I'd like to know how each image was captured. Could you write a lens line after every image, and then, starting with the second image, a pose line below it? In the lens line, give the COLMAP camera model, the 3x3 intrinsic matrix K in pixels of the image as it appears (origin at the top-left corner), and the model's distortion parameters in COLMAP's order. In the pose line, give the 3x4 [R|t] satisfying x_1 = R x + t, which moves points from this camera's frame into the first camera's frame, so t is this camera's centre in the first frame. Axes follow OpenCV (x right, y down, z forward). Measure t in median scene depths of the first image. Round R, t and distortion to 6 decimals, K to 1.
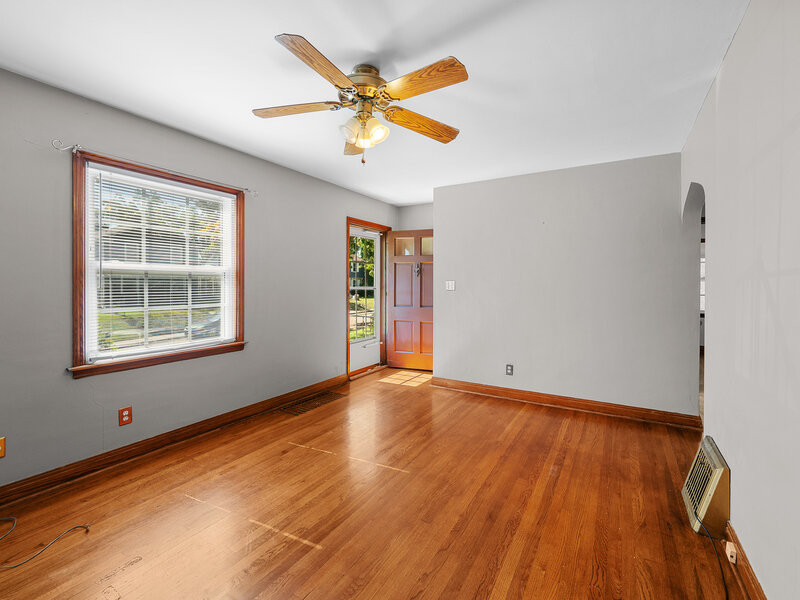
lens RADIAL K [[364.8, 0, 400.6], [0, 364.8, 282.6], [0, 0, 1]] dist [0.001269, 0.000257]
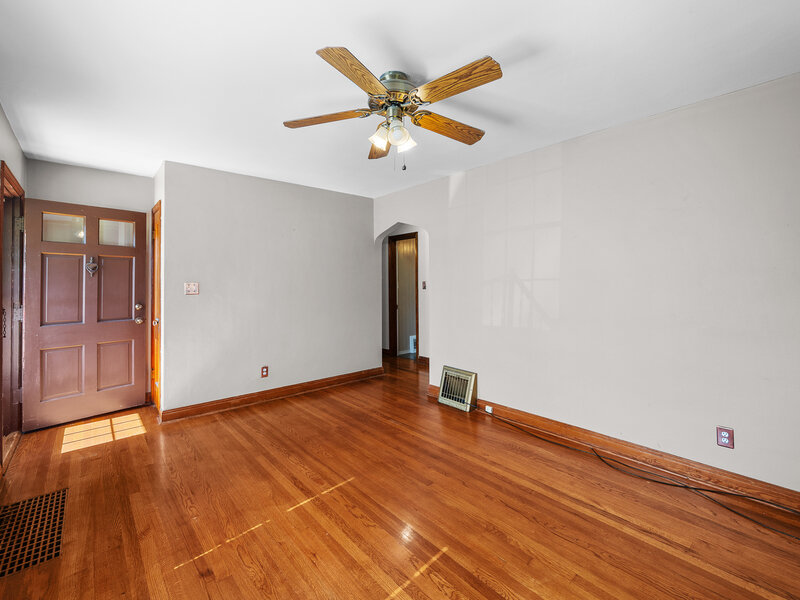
lens RADIAL K [[357.0, 0, 399.0], [0, 357.0, 289.6], [0, 0, 1]] dist [-0.000347, -0.000035]
pose [[0.314473, -0.023499, 0.948975, -0.659024], [0.005730, 0.999722, 0.022857, -0.007630], [-0.949249, -0.001750, 0.314521, 0.453282]]
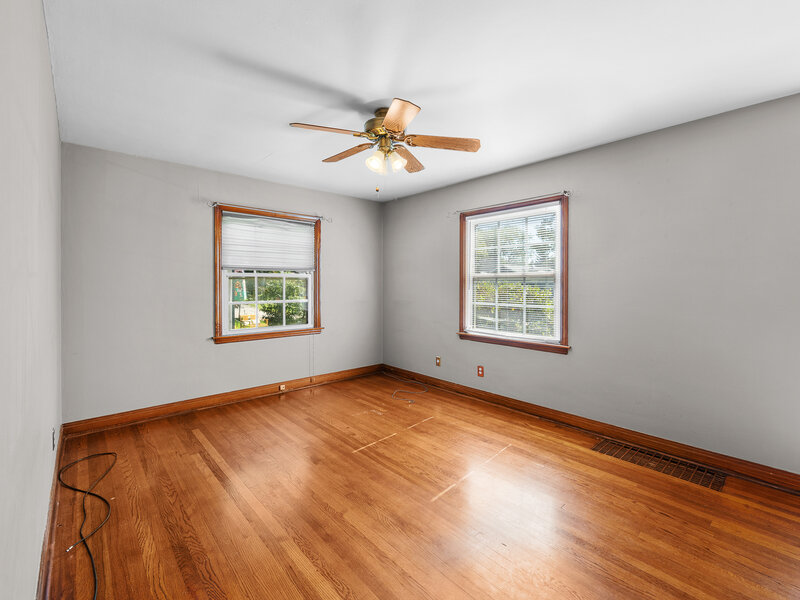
lens RADIAL K [[364.8, 0, 400.6], [0, 364.8, 282.6], [0, 0, 1]] dist [0.001269, 0.000257]
pose [[-0.296231, -0.008866, -0.955075, 0.695539], [-0.003940, 0.999960, -0.008061, -0.000529], [0.955108, 0.001375, -0.296254, 0.927840]]
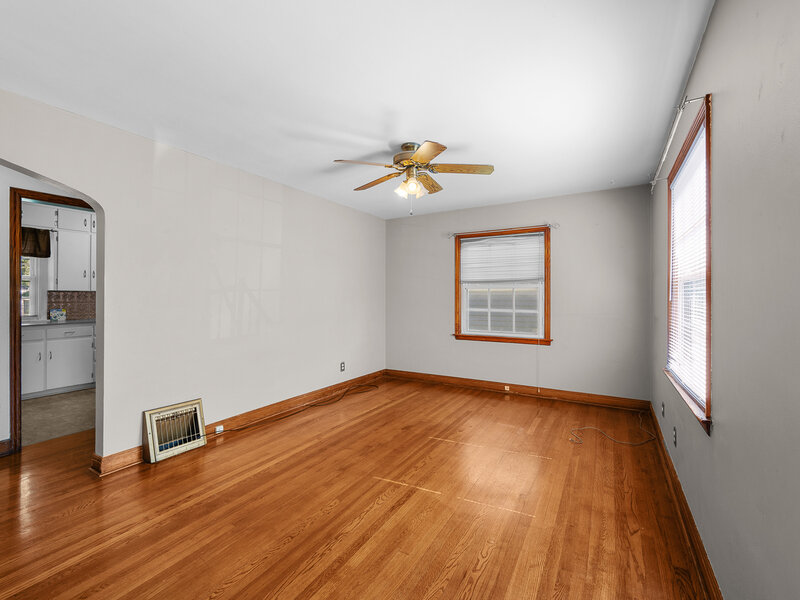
lens RADIAL K [[357.0, 0, 399.0], [0, 357.0, 289.6], [0, 0, 1]] dist [-0.000347, -0.000035]
pose [[-0.999964, -0.005784, 0.006206, -0.037978], [-0.005915, 0.999758, -0.021173, 0.010399], [-0.006082, -0.021209, -0.999757, 1.575090]]
